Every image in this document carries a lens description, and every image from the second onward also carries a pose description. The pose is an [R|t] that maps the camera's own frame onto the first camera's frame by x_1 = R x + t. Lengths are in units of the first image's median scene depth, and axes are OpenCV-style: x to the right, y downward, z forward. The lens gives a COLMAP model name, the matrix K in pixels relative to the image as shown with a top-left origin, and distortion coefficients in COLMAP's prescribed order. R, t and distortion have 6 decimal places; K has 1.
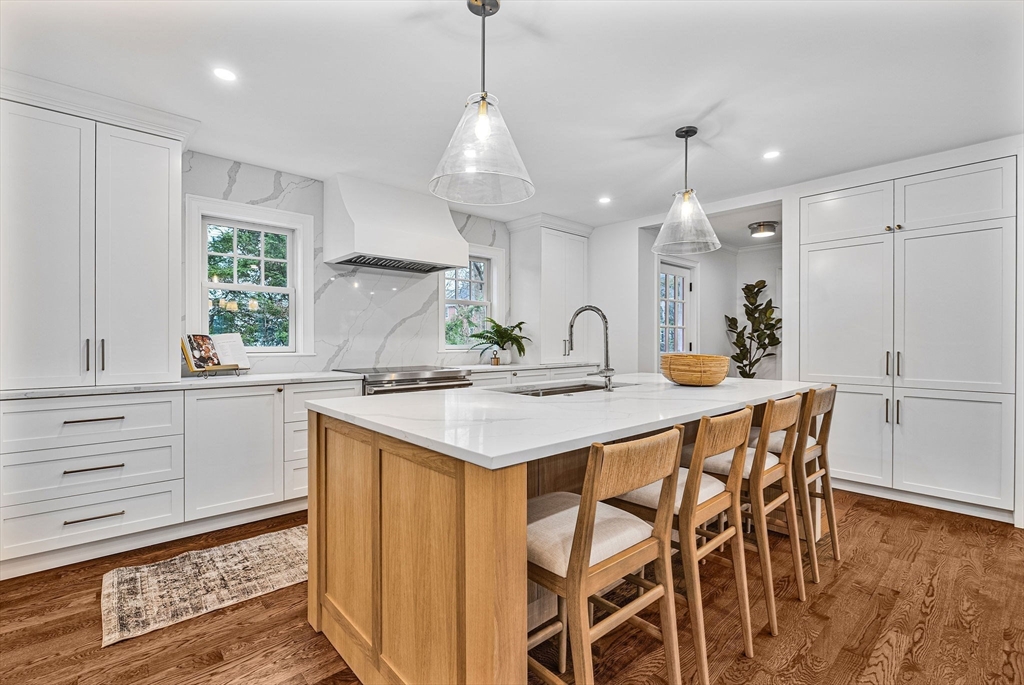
lens RADIAL K [[446.7, 0, 507.8], [0, 446.7, 341.5], [0, 0, 1]] dist [-0.016109, -0.002143]
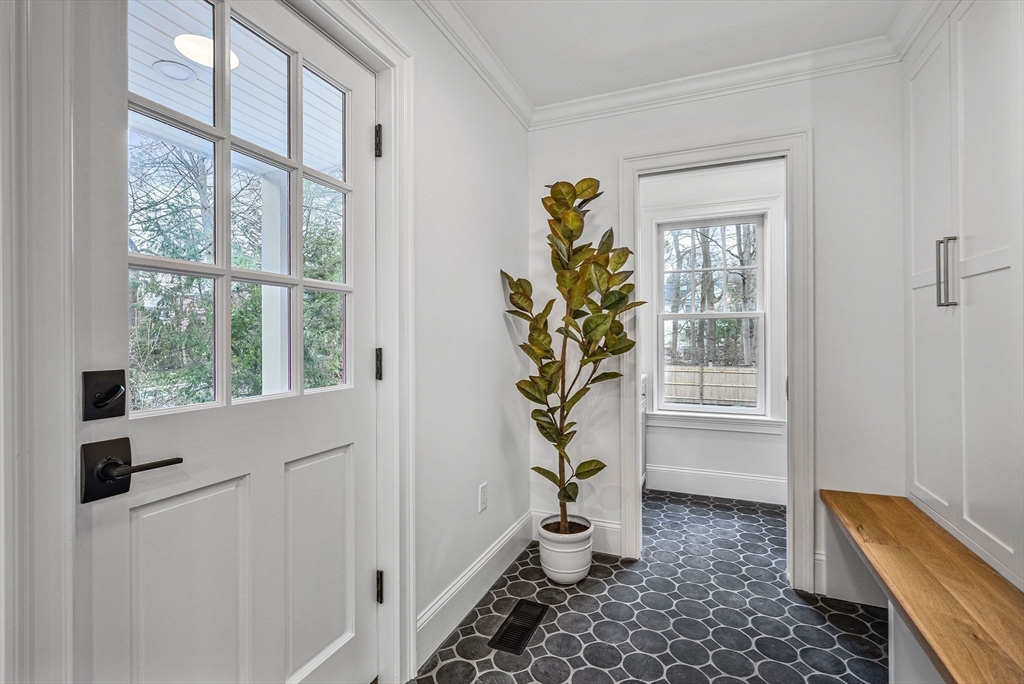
lens RADIAL K [[446.7, 0, 513.4], [0, 446.7, 339.3], [0, 0, 1]] dist [-0.016109, -0.002143]
pose [[0.903837, -0.003135, 0.427865, 0.502547], [0.004577, 0.999987, -0.002342, -0.002288], [-0.427852, 0.004075, 0.903839, 0.982019]]
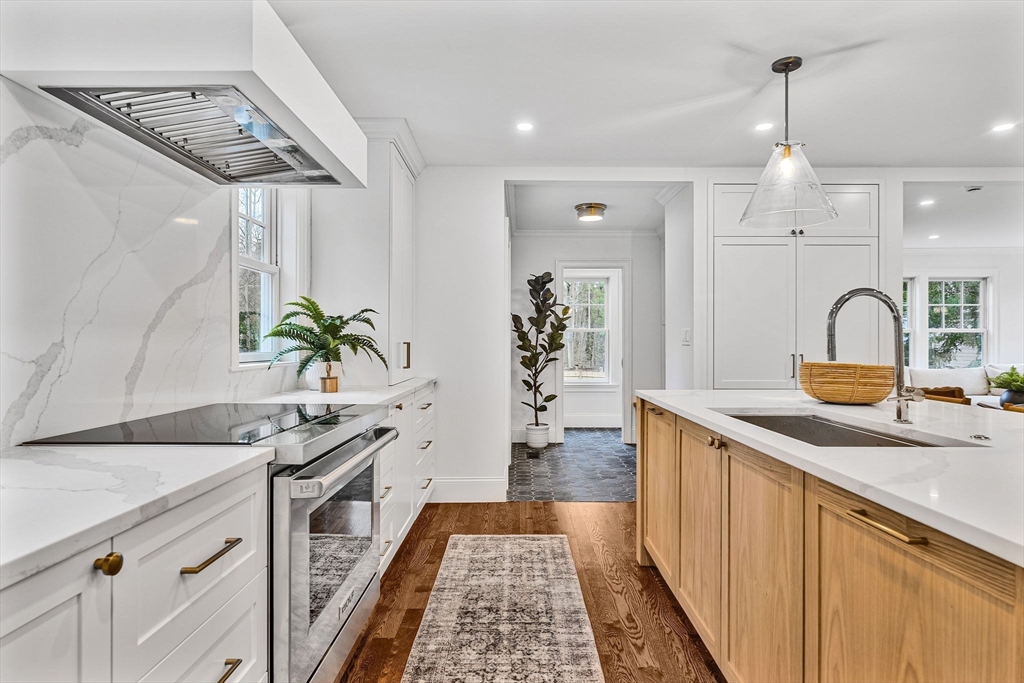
lens RADIAL K [[568.3, 0, 501.0], [0, 568.3, 344.7], [0, 0, 1]] dist [-0.014557, -0.002060]
pose [[0.681245, -0.002119, 0.732053, -0.407369], [0.001366, 0.999998, 0.001624, -0.001915], [-0.732054, -0.000107, 0.681246, 0.462826]]
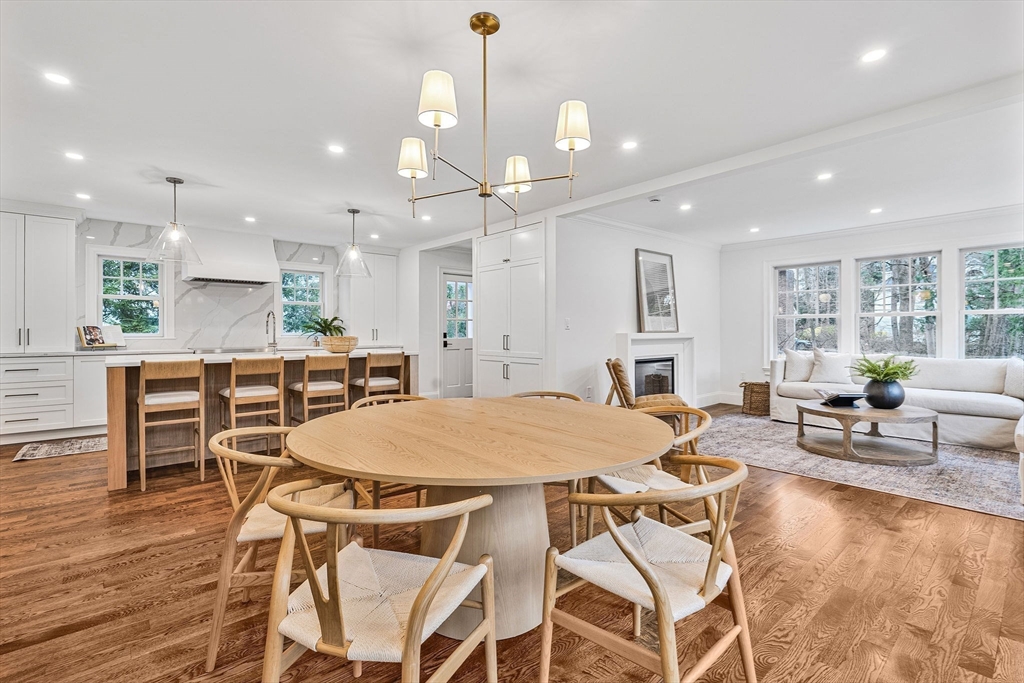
lens RADIAL K [[446.7, 0, 504.1], [0, 446.7, 330.9], [0, 0, 1]] dist [-0.016109, -0.002143]
pose [[0.999920, -0.002158, -0.012426, 0.673330], [0.002114, 0.999991, -0.003542, 0.009047], [0.012433, 0.003515, 0.999917, -0.501596]]
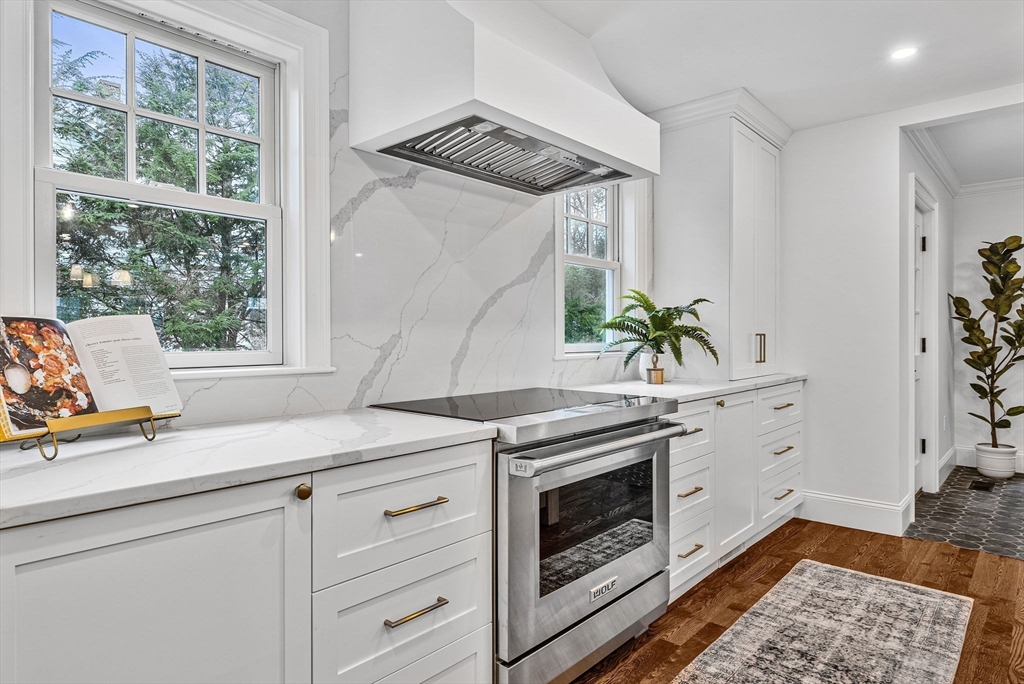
lens RADIAL K [[568.3, 0, 506.4], [0, 568.3, 340.1], [0, 0, 1]] dist [-0.014557, -0.002060]
pose [[0.996179, -0.001988, 0.087316, -0.281557], [0.001432, 0.999978, 0.006432, -0.001082], [-0.087327, -0.006282, 0.996160, 0.411424]]
